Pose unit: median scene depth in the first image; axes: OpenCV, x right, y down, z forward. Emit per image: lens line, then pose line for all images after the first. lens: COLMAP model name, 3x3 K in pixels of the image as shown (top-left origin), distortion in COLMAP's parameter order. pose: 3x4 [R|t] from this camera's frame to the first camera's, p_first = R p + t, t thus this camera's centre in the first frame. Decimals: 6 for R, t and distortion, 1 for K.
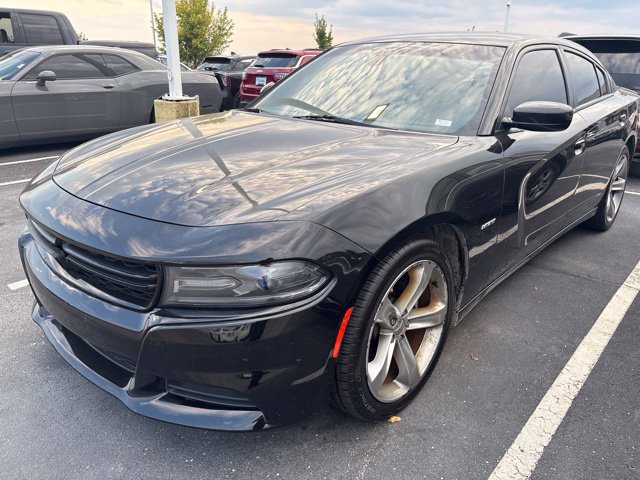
lens RADIAL K [[524.3, 0, 320.8], [0, 524.3, 239.6], [0, 0, 1]] dist [0.053368, -0.051501]
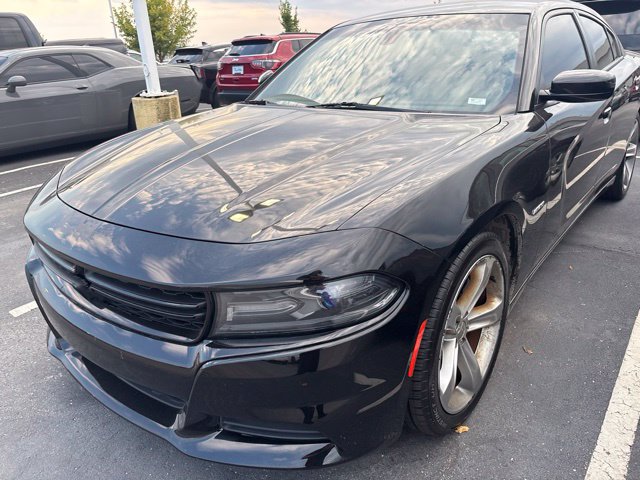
lens RADIAL K [[524.3, 0, 318.7], [0, 524.3, 241.5], [0, 0, 1]] dist [0.053368, -0.051501]
pose [[0.996149, -0.082954, 0.028384, -0.090320], [0.082021, 0.996098, 0.032593, -0.030677], [-0.030977, -0.030139, 0.999066, 0.080319]]
